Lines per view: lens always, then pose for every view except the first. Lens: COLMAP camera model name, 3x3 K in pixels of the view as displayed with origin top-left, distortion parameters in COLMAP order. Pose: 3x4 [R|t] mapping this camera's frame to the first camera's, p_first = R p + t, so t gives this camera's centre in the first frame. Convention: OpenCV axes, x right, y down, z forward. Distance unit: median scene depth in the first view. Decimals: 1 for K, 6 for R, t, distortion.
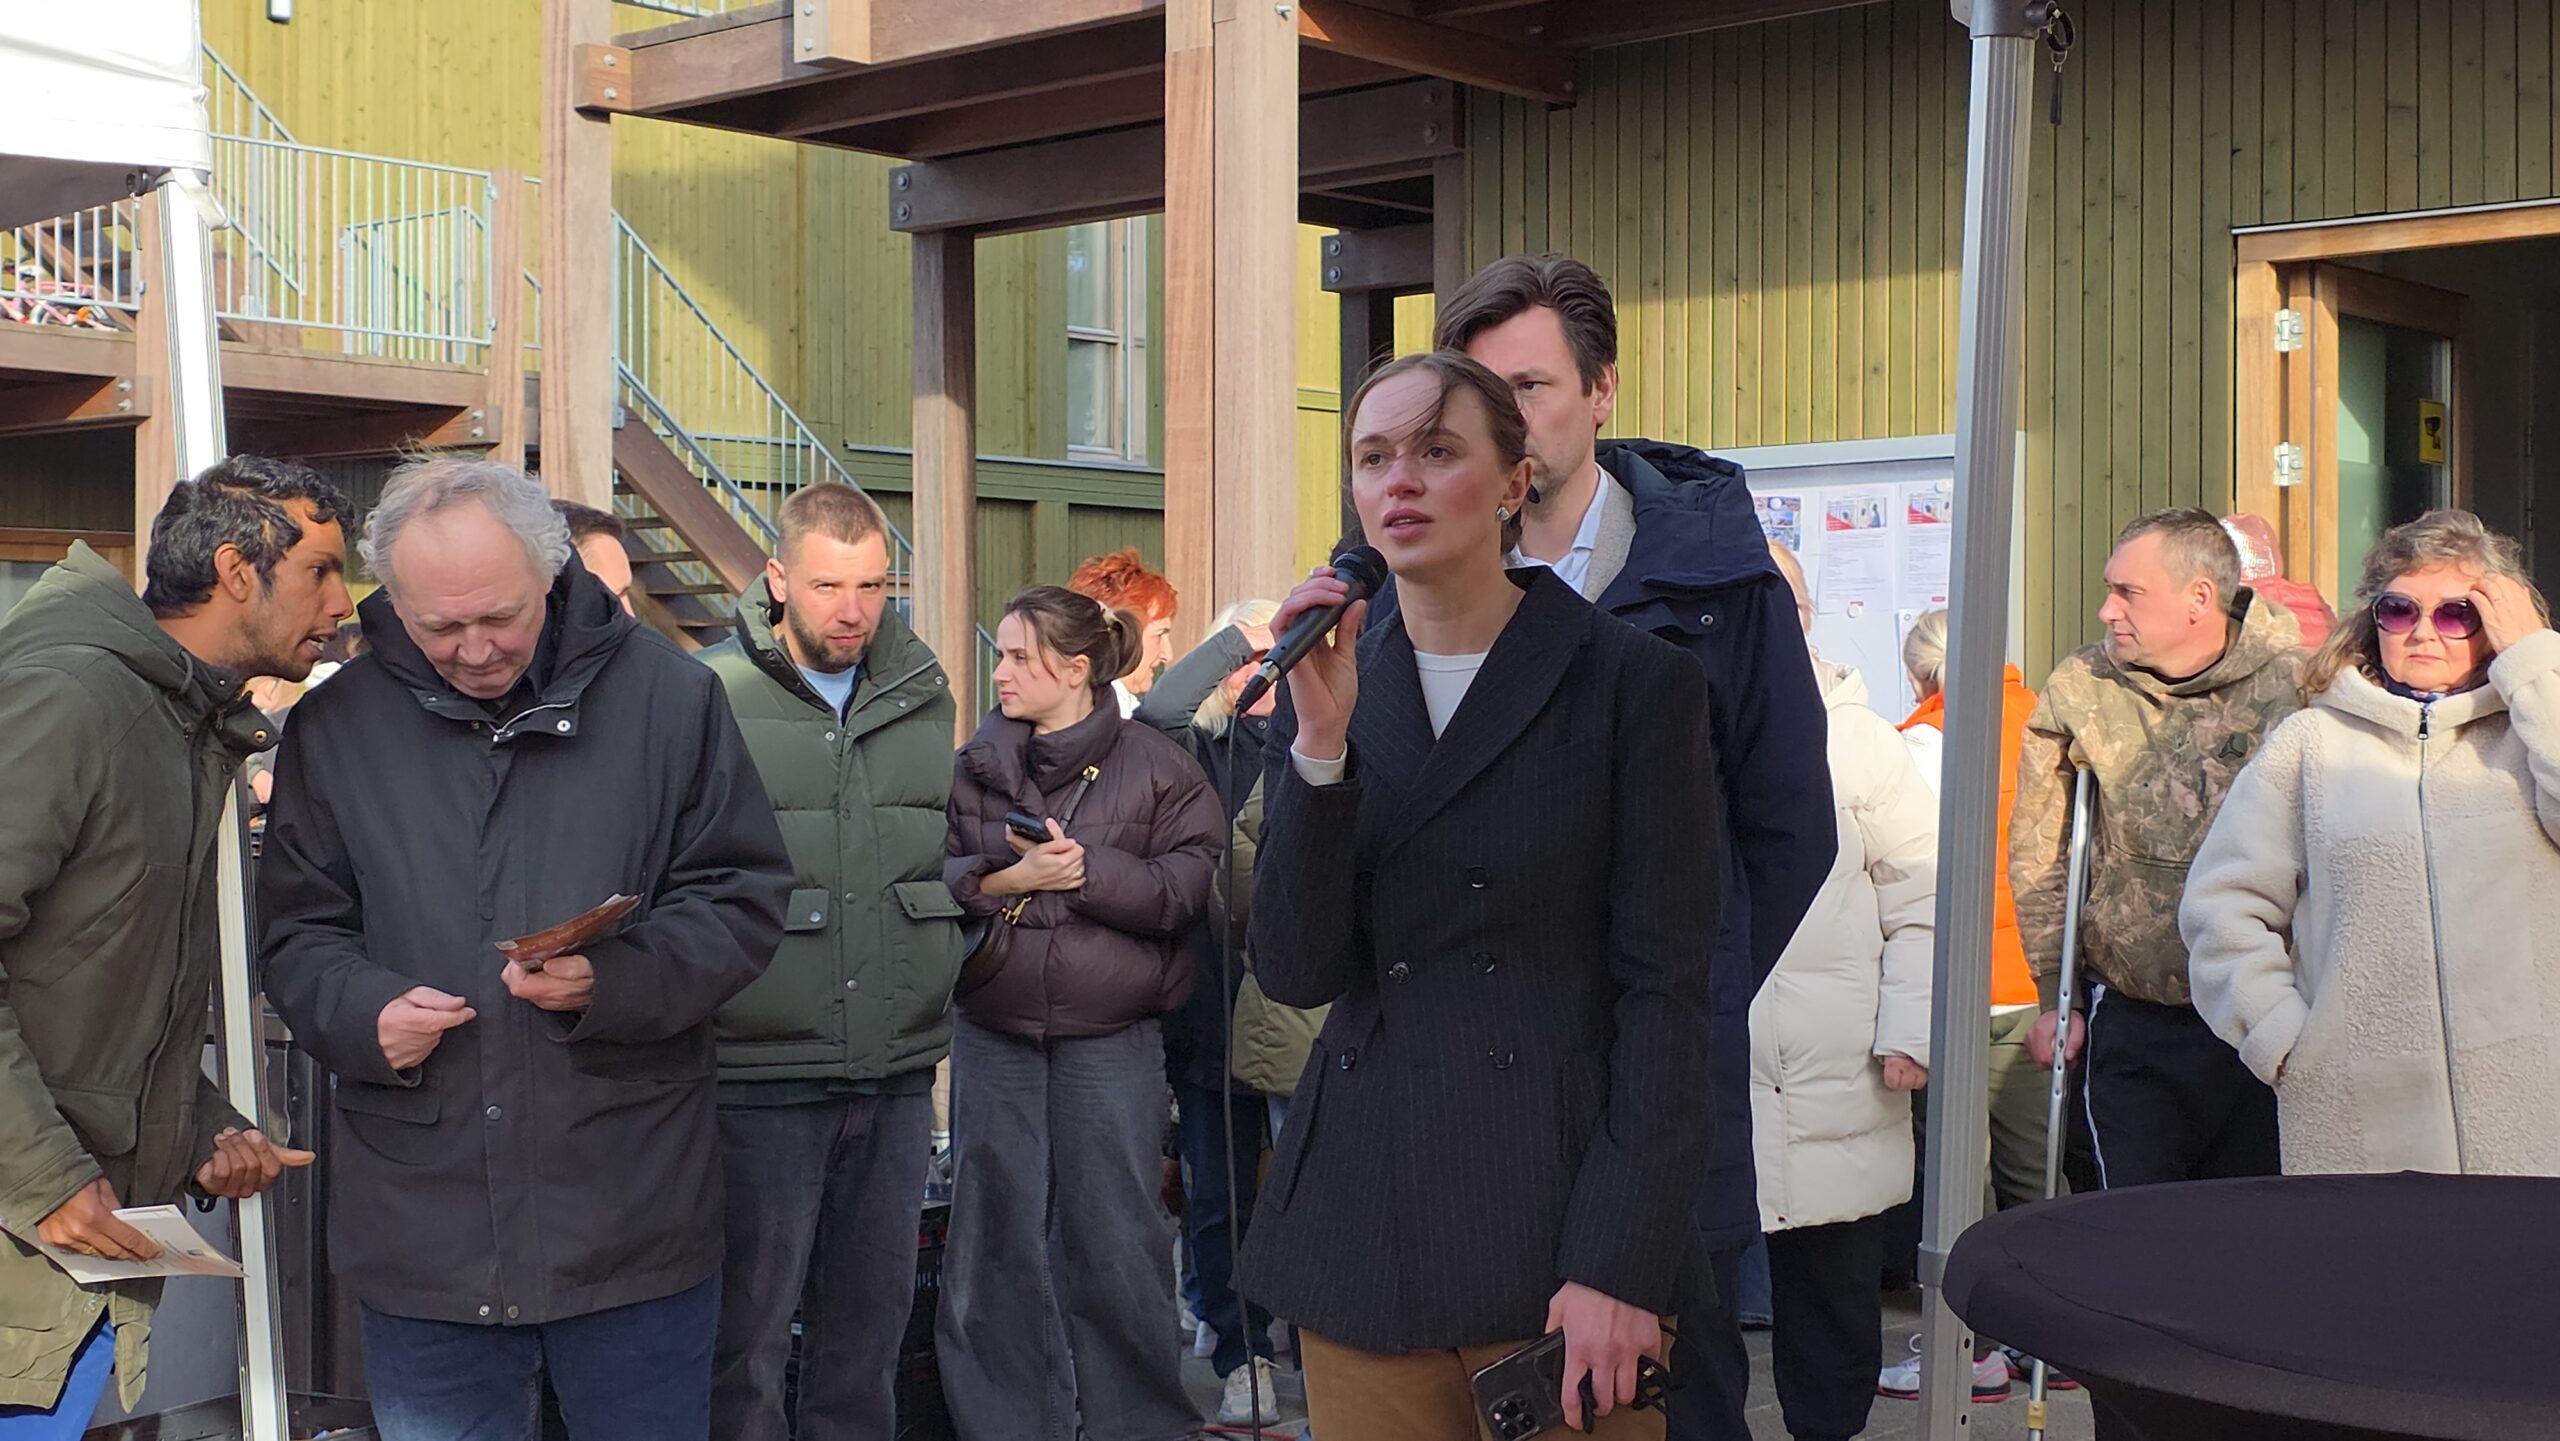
lens RADIAL K [[3701.5, 0, 1267.7], [0, 3701.5, 711.7], [0, 0, 1]] dist [0.103868, 0.000000]
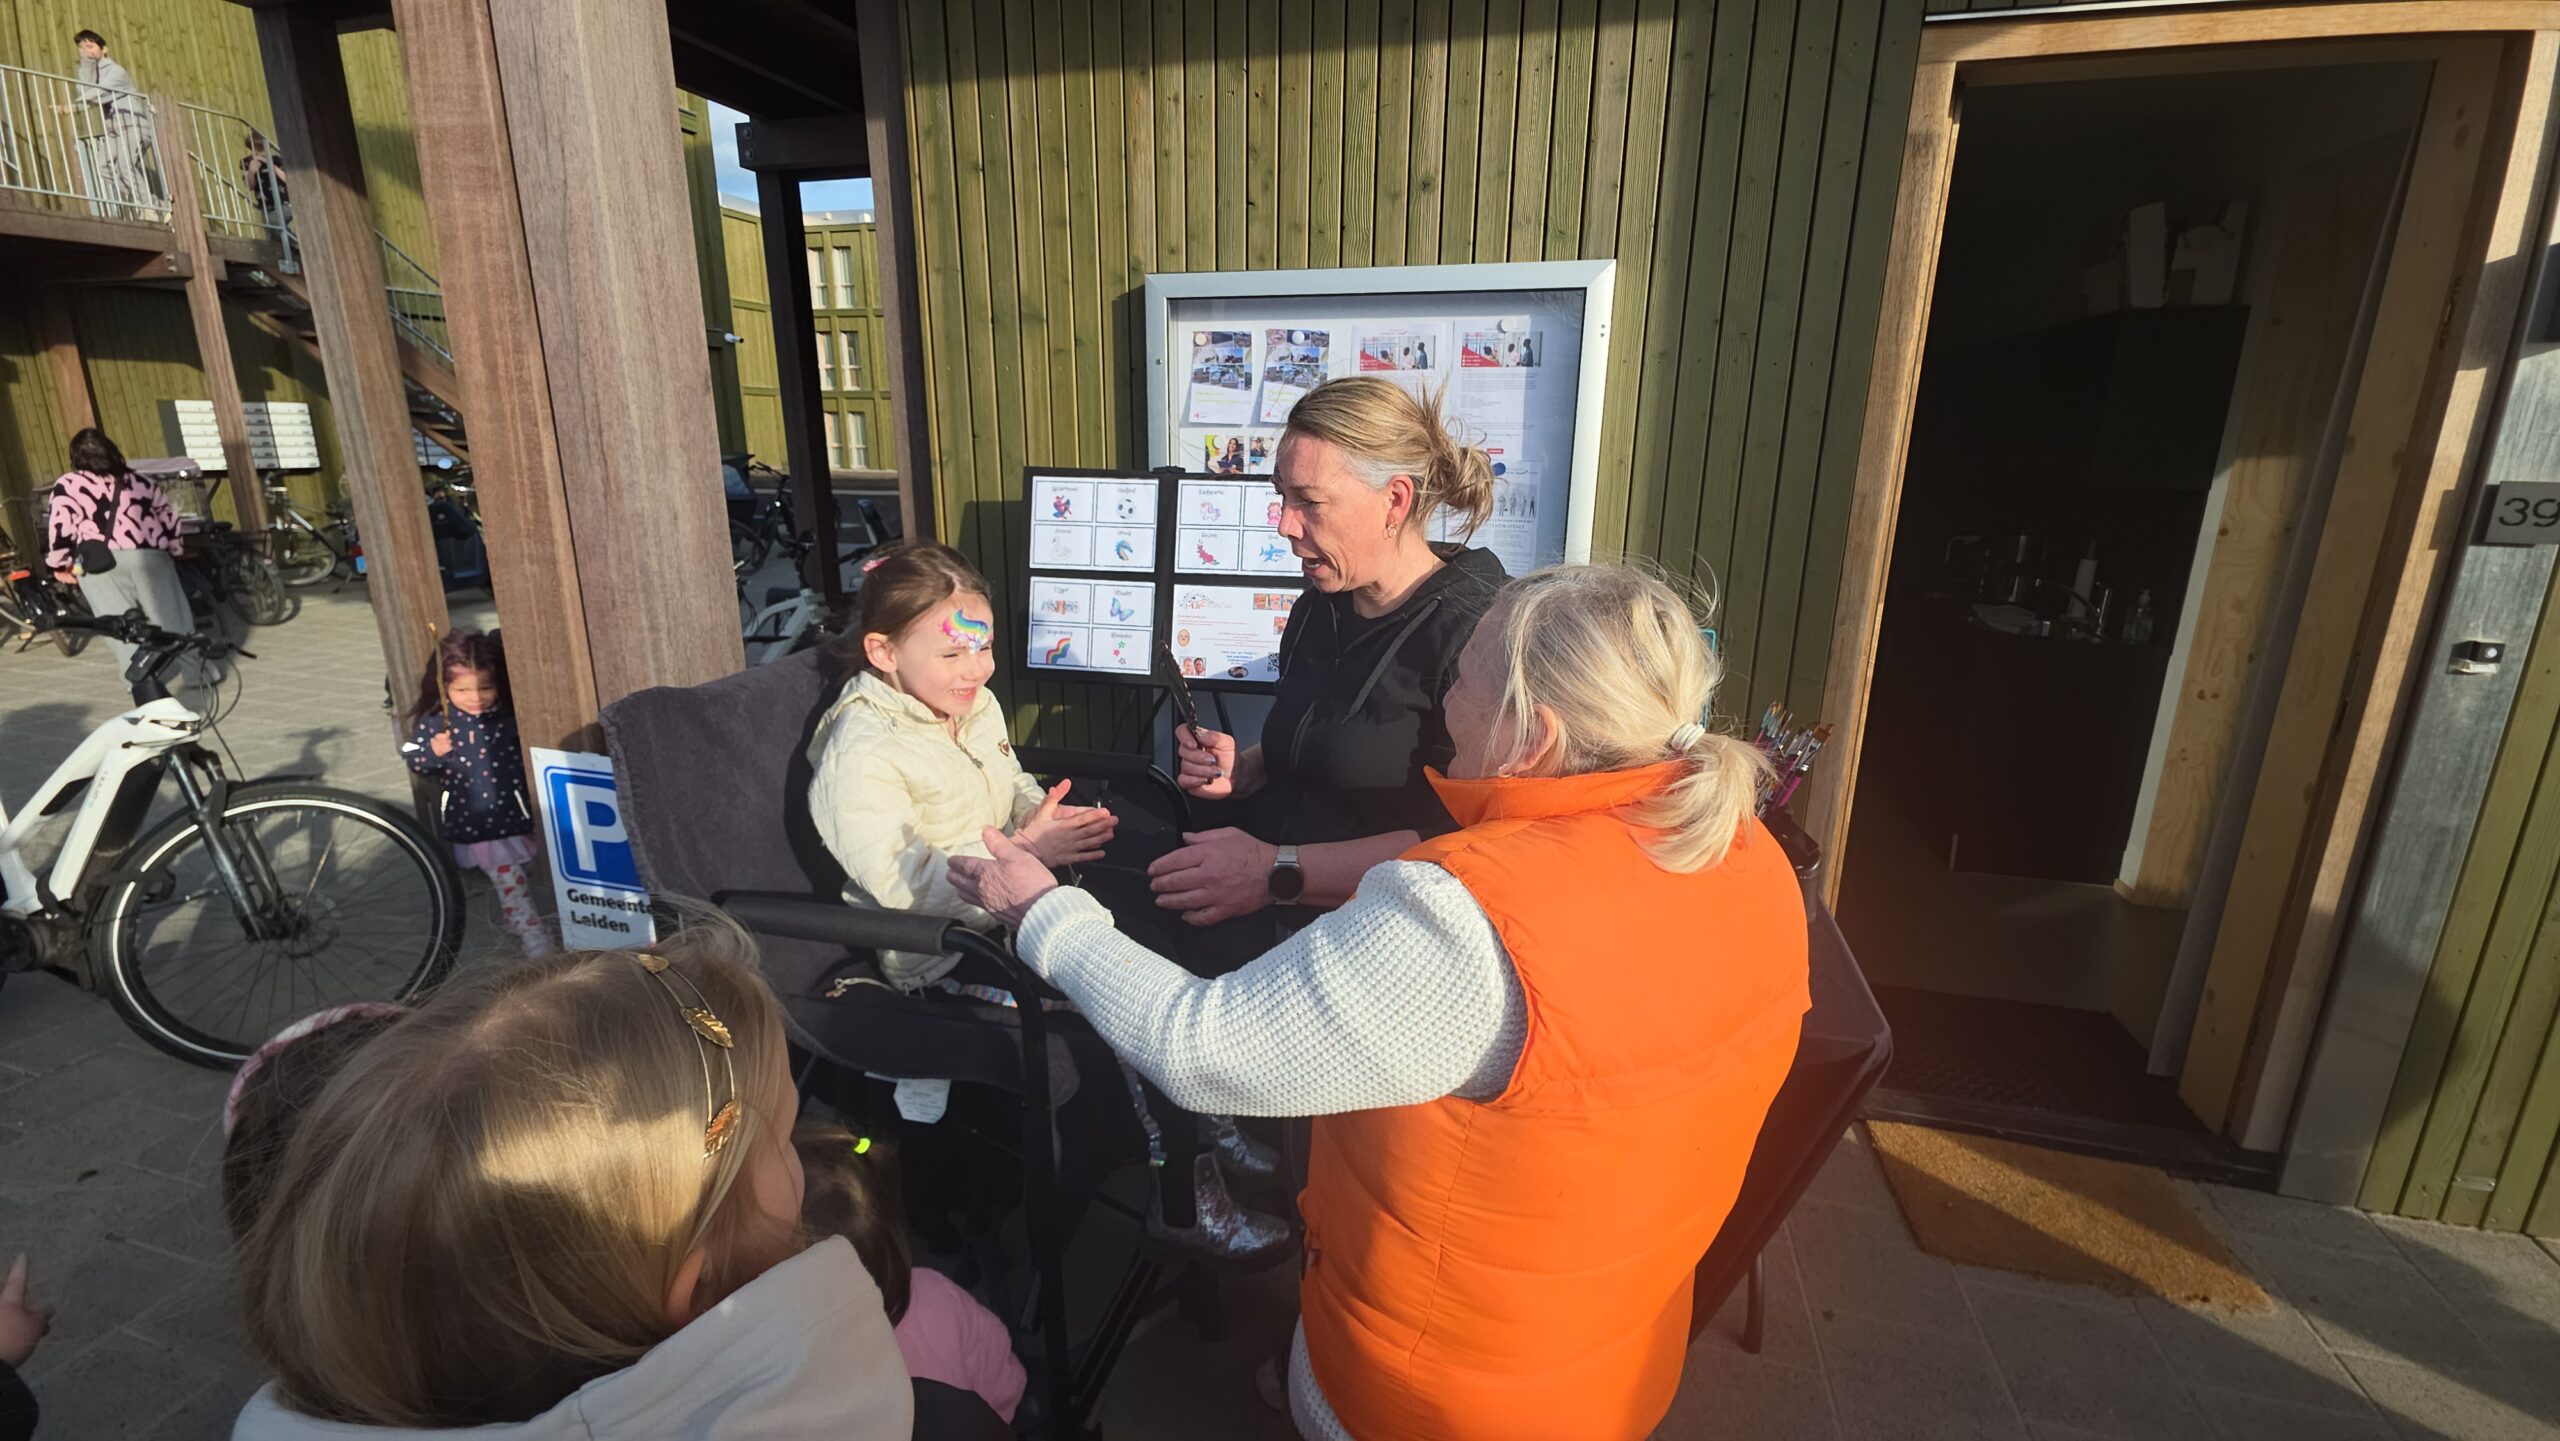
lens RADIAL K [[1000.7, 0, 1302.7], [0, 1000.7, 703.0], [0, 0, 1]] dist [0.012636, -0.007855]
pose [[0.884712, -0.109969, 0.452980, 0.011973], [-0.015883, 0.964097, 0.265073, -0.033715], [-0.465867, -0.241708, 0.851202, 0.753771]]
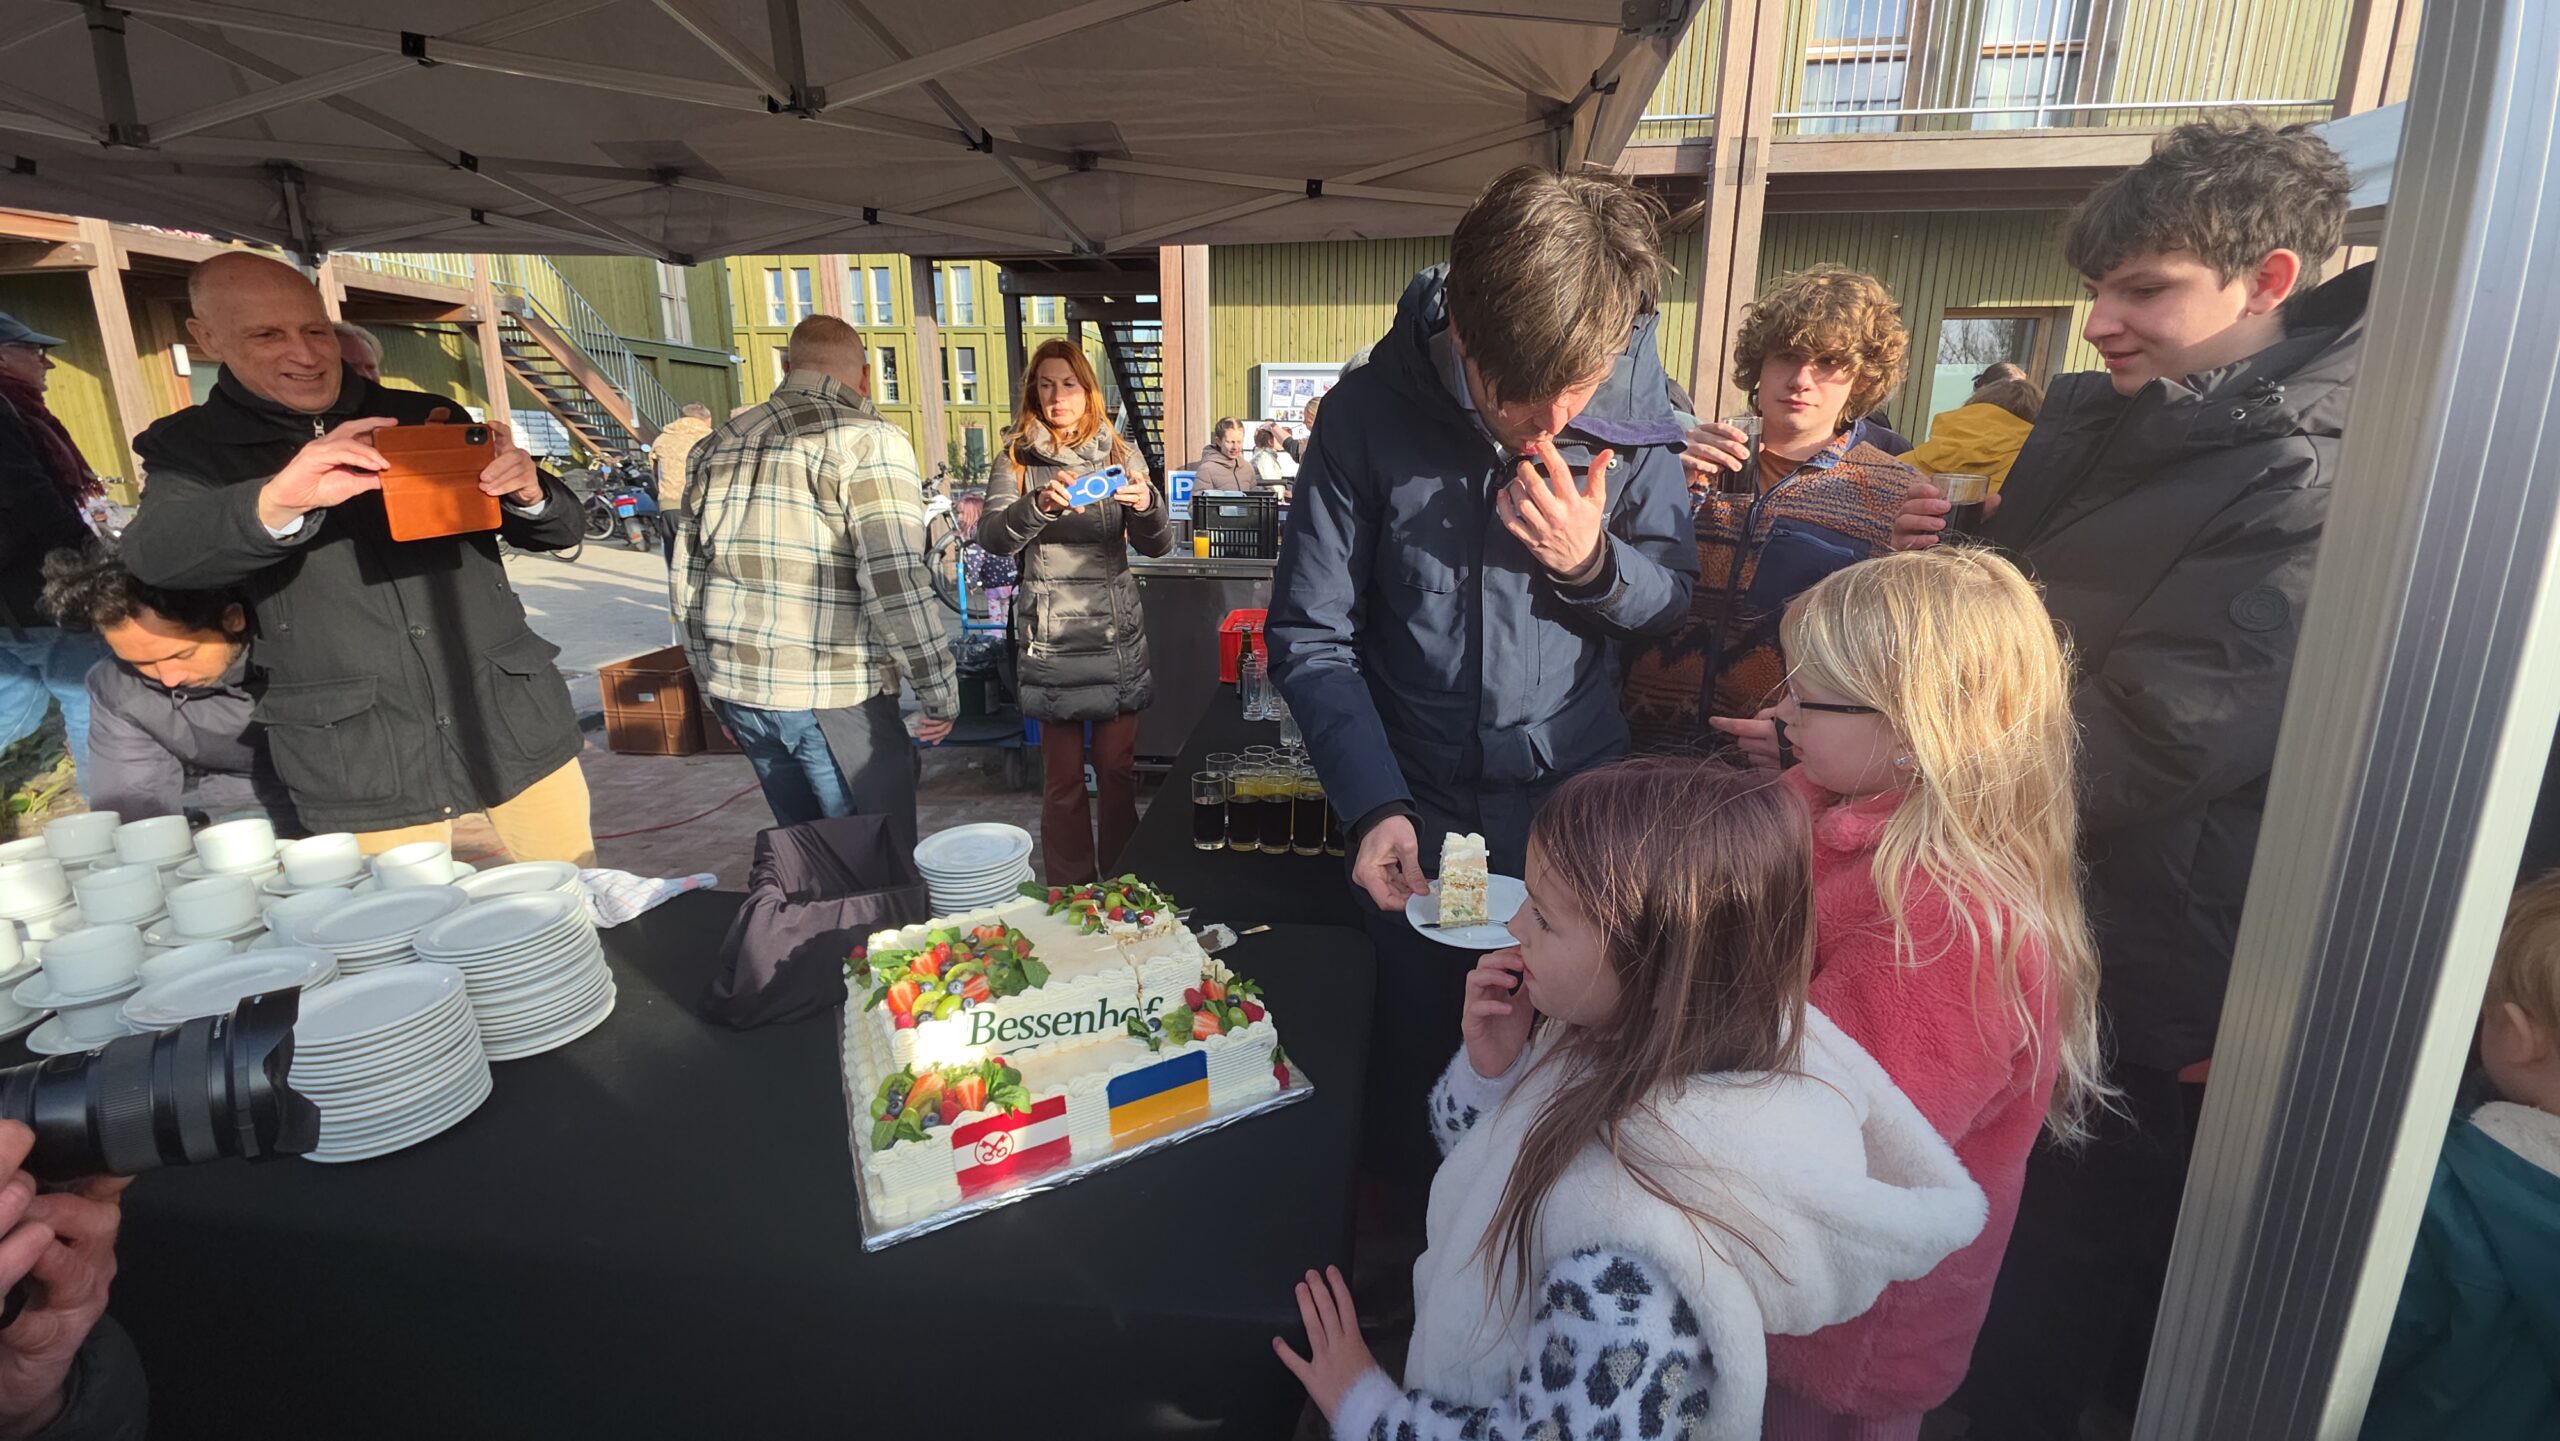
lens RADIAL K [[1000.7, 0, 1287.7], [0, 1000.7, 707.6], [0, 0, 1]] dist [0.012636, -0.007855]
pose [[0.810029, -0.137508, 0.570040, -0.416705], [-0.013413, 0.967517, 0.252450, -0.000281], [-0.586237, -0.212137, 0.781872, 0.252987]]
